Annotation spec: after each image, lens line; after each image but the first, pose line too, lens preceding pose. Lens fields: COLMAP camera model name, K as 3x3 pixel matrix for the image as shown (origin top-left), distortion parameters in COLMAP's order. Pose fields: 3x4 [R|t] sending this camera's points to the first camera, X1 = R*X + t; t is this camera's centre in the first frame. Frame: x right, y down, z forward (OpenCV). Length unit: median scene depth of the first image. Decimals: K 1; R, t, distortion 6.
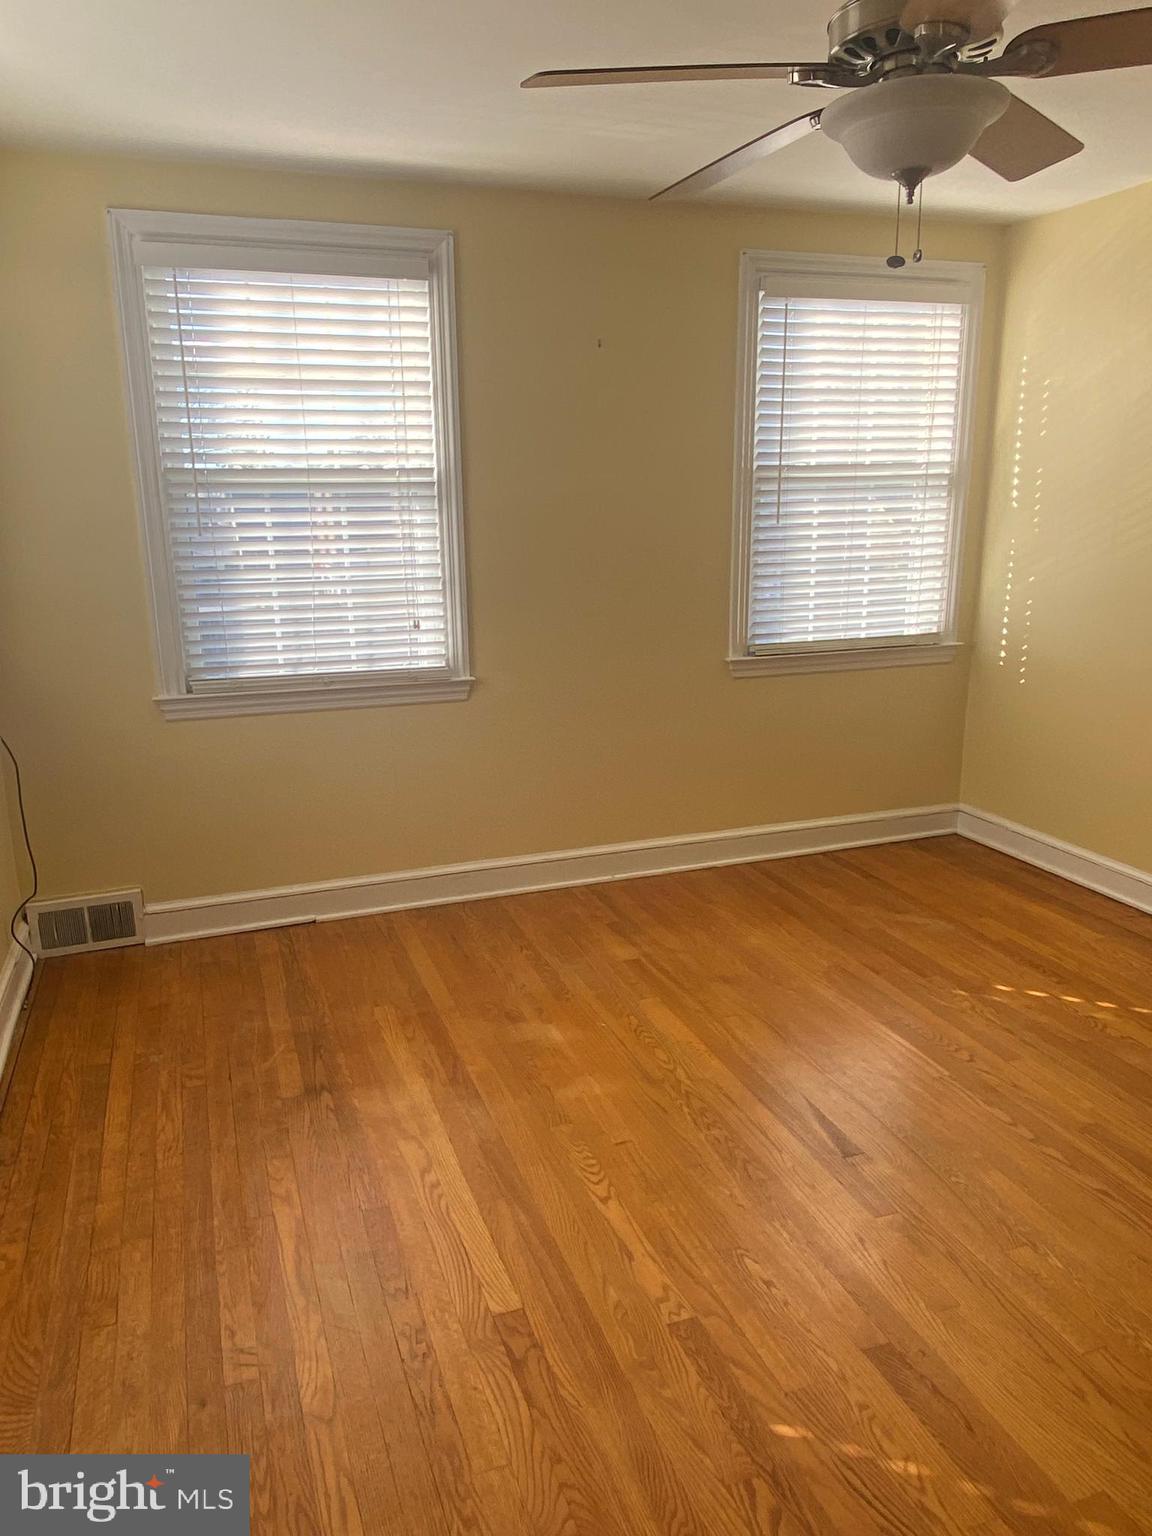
lens RADIAL K [[1067.5, 0, 576.0], [0, 1067.5, 768.0], [0, 0, 1]] dist [0.113382, -0.176011]
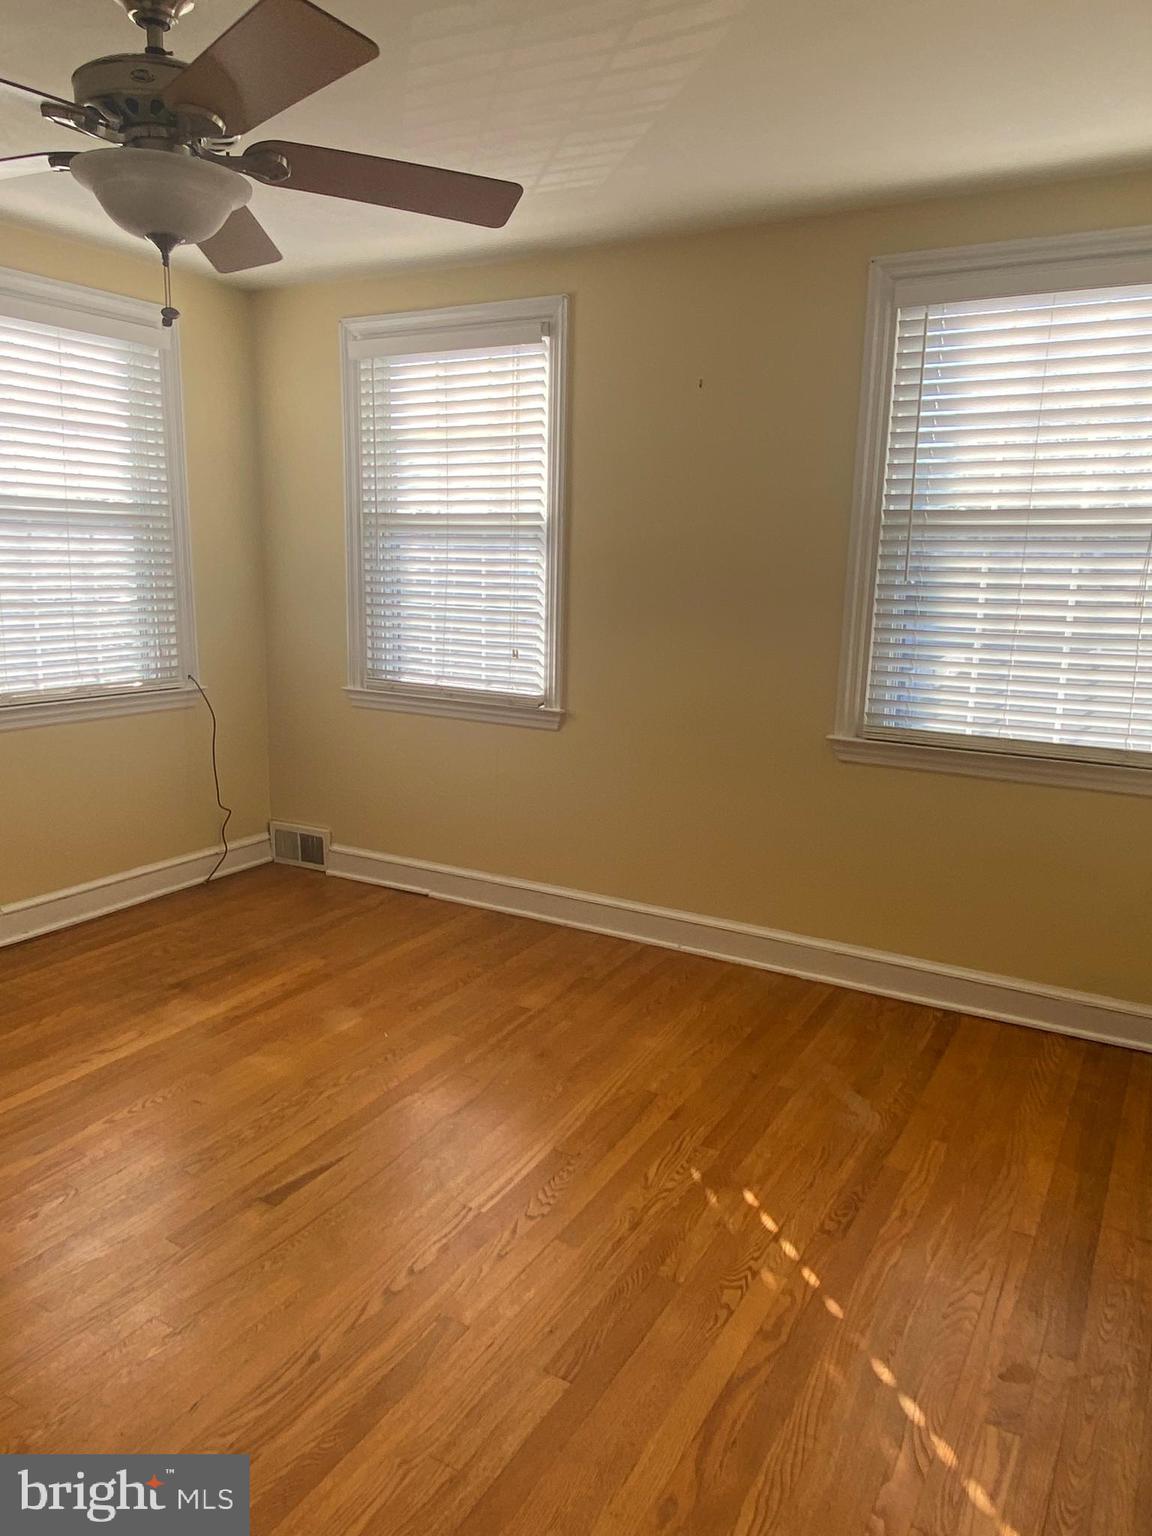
lens RADIAL K [[1081.0, 0, 576.0], [0, 1081.0, 762.4], [0, 0, 1]] dist [0.095349, -0.128355]
pose [[0.647337, 0.175368, -0.741755, 0.745904], [-0.206548, 0.977119, 0.050757, -0.096444], [0.733684, 0.120351, 0.668747, 0.327693]]
